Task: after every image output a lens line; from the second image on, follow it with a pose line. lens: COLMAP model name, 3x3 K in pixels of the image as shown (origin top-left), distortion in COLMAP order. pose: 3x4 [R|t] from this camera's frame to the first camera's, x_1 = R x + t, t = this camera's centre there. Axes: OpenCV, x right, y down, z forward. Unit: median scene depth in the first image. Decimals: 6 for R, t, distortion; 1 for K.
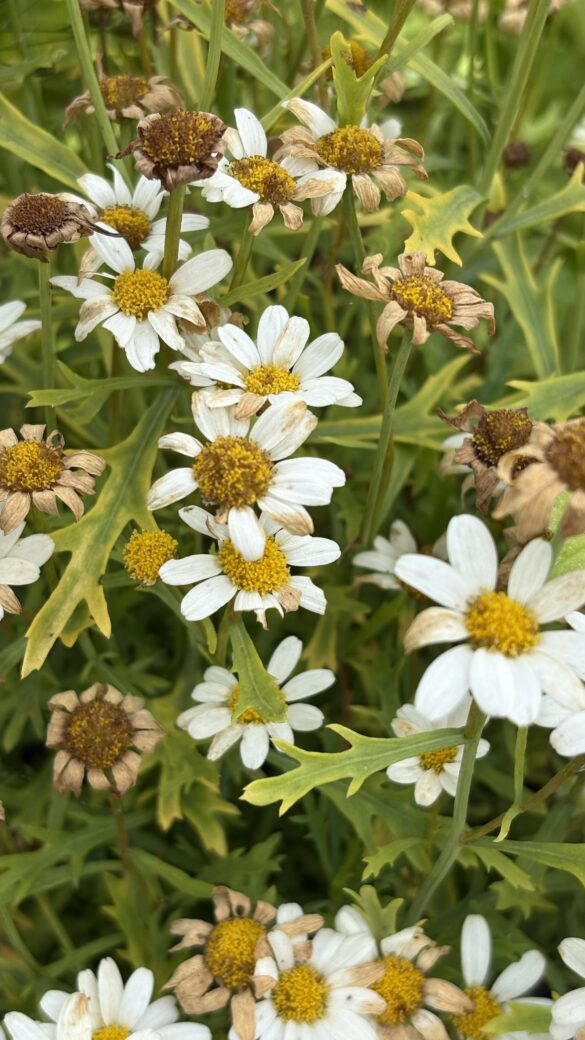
lens RADIAL K [[1677.9, 0, 290.3], [0, 1677.9, 519.0], [0, 0, 1]] dist [0.121987, 0.000000]
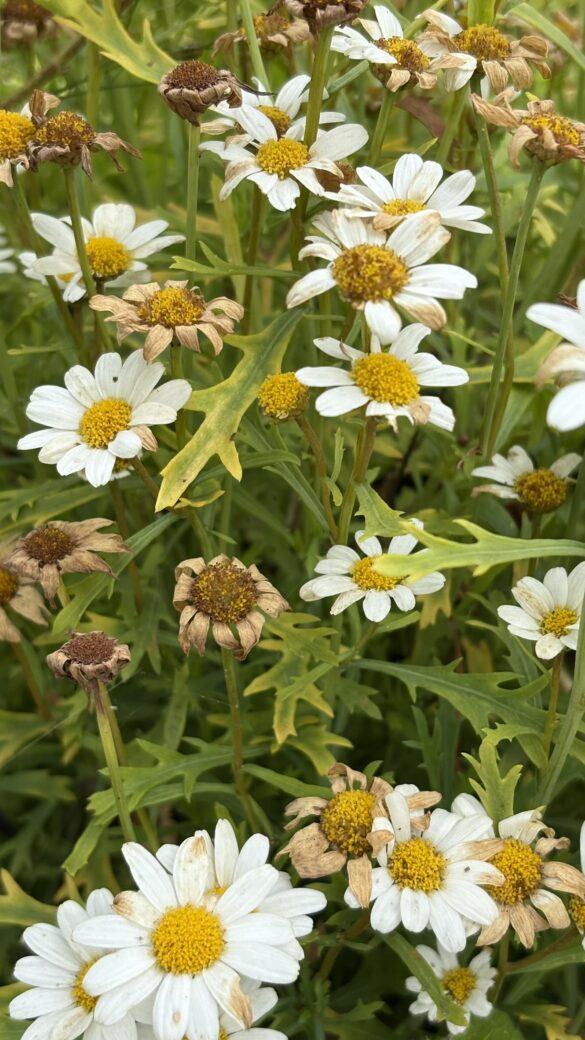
lens RADIAL K [[1677.9, 0, 295.3], [0, 1677.9, 523.2], [0, 0, 1]] dist [0.121987, 0.000000]
pose [[0.998610, 0.022652, -0.047591, -0.023875], [-0.031434, 0.980738, -0.192783, 0.292345], [0.042308, 0.194011, 0.980087, -0.007135]]
